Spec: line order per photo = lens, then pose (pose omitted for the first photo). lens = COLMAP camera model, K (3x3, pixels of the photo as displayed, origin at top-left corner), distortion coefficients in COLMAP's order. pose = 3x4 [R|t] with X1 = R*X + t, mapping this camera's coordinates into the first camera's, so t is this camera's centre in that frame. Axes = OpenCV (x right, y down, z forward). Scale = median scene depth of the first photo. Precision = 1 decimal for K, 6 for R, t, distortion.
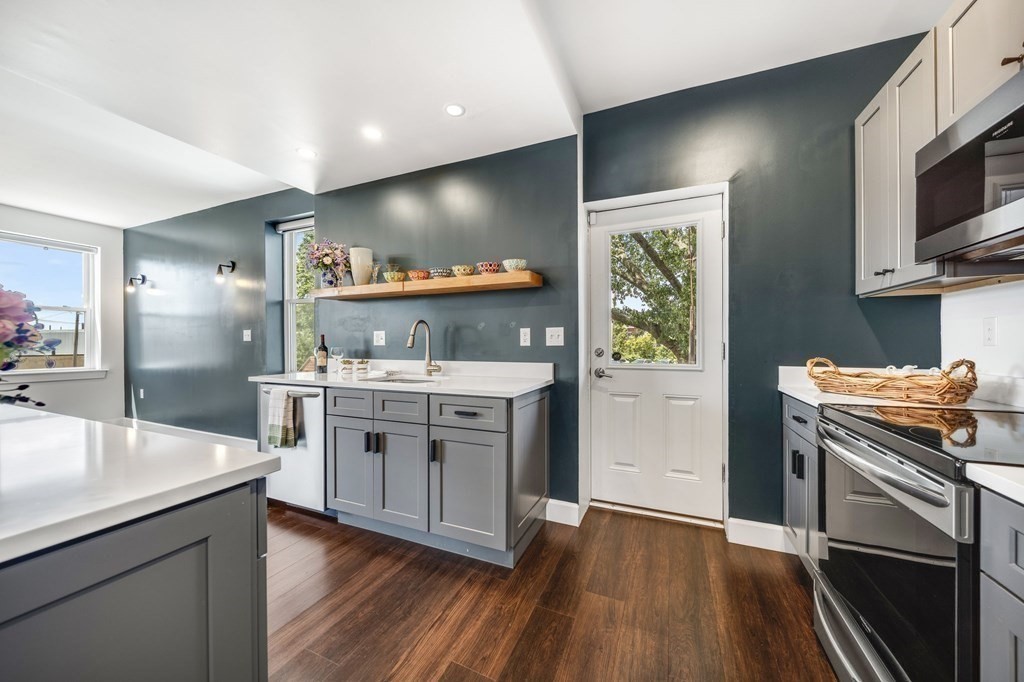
lens RADIAL K [[368.5, 0, 512.0], [0, 368.5, 341.0], [0, 0, 1]] dist [-0.000583, -0.000134]
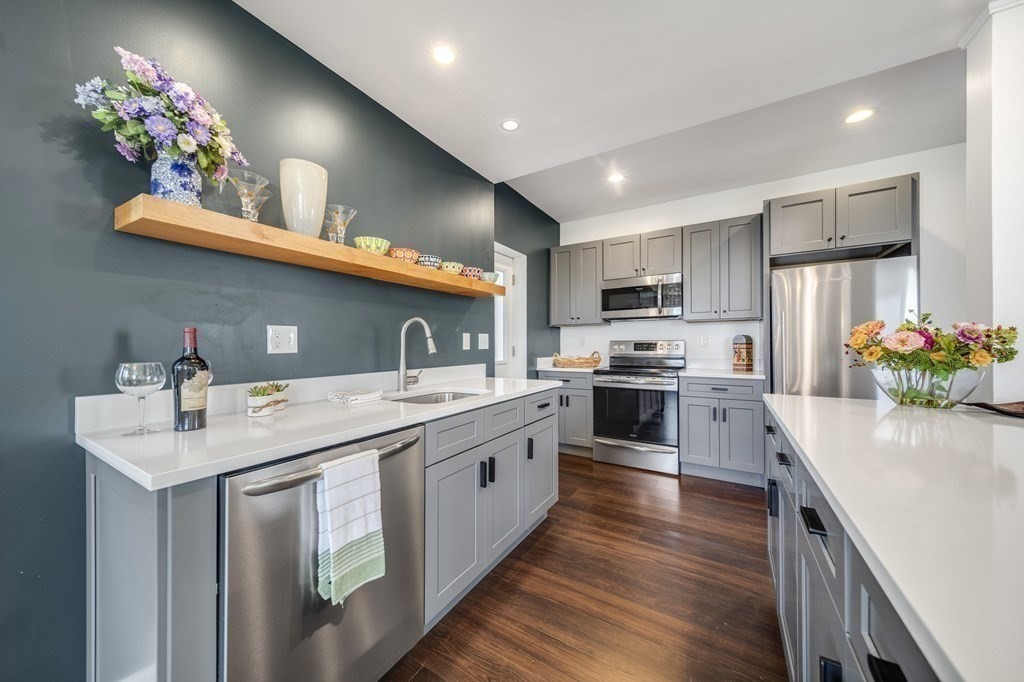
lens RADIAL K [[353.1, 0, 509.5], [0, 353.1, 344.6], [0, 0, 1]] dist [-0.000947, 0.000101]
pose [[0.139128, 0.002709, 0.990271, -0.973514], [0.002792, 0.999991, -0.003128, 0.001518], [-0.990270, 0.003200, 0.139119, 0.726494]]
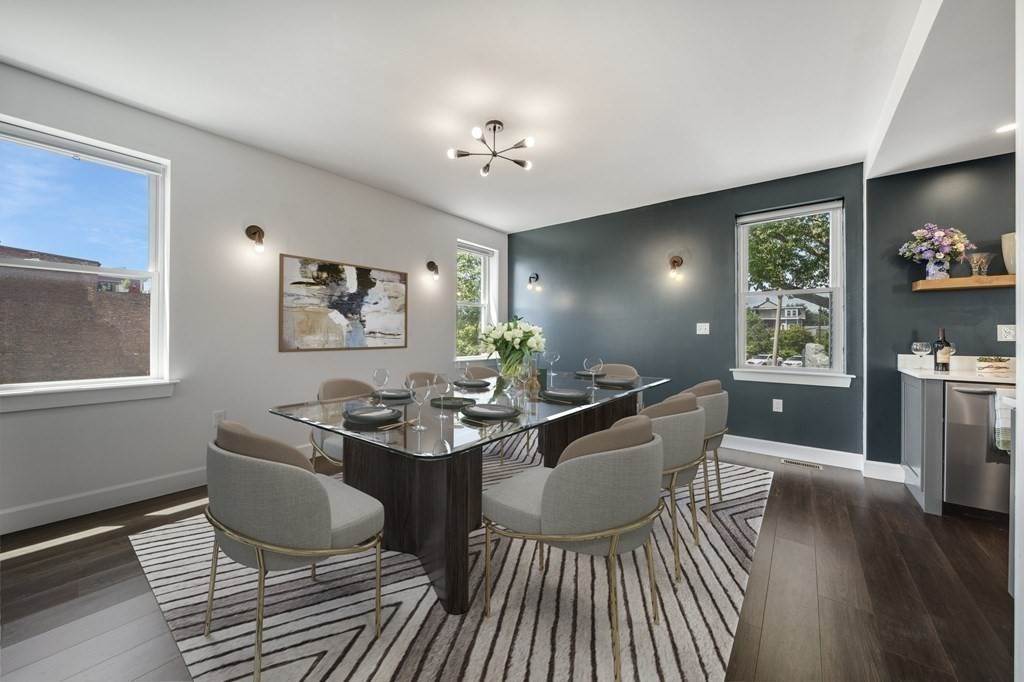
lens RADIAL K [[367.6, 0, 511.0], [0, 367.6, 333.8], [0, 0, 1]] dist [-0.002355, -0.000230]
pose [[0.965732, 0.007197, -0.259442, -1.541819], [-0.006506, 0.999973, 0.003520, -0.002199], [0.259460, -0.001712, 0.965752, -0.190685]]
